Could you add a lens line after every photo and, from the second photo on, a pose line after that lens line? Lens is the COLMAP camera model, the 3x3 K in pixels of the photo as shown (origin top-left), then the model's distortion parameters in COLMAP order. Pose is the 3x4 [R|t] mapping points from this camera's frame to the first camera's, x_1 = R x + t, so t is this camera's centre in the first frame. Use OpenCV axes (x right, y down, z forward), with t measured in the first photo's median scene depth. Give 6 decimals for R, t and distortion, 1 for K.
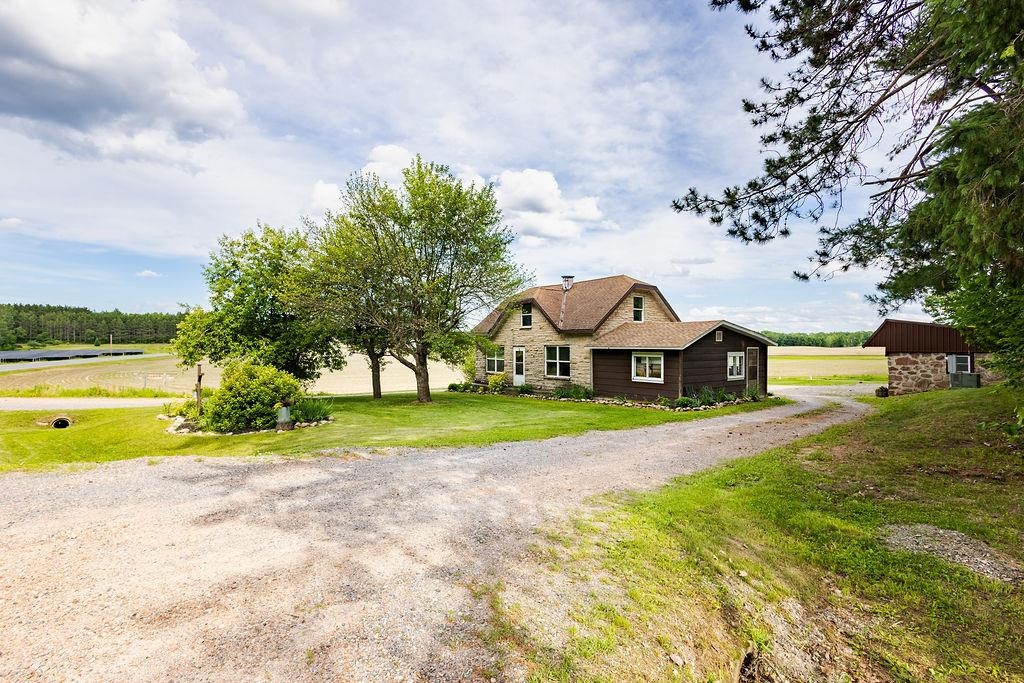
lens RADIAL K [[466.5, 0, 512.0], [0, 466.5, 341.5], [0, 0, 1]] dist [0.000115, 0.000053]
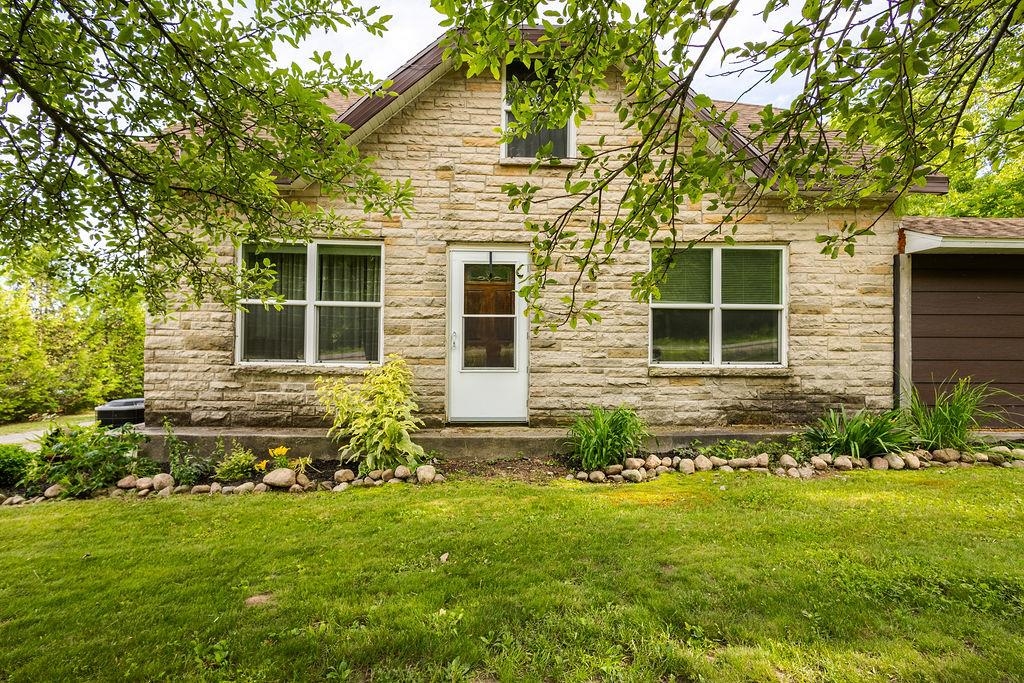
lens RADIAL K [[466.5, 0, 512.0], [0, 466.5, 341.5], [0, 0, 1]] dist [0.000115, 0.000053]
pose [[0.630991, -0.013839, 0.775667, -0.158440], [-0.014879, 0.999441, 0.029935, 0.052496], [-0.775647, -0.030430, 0.630433, 0.867988]]
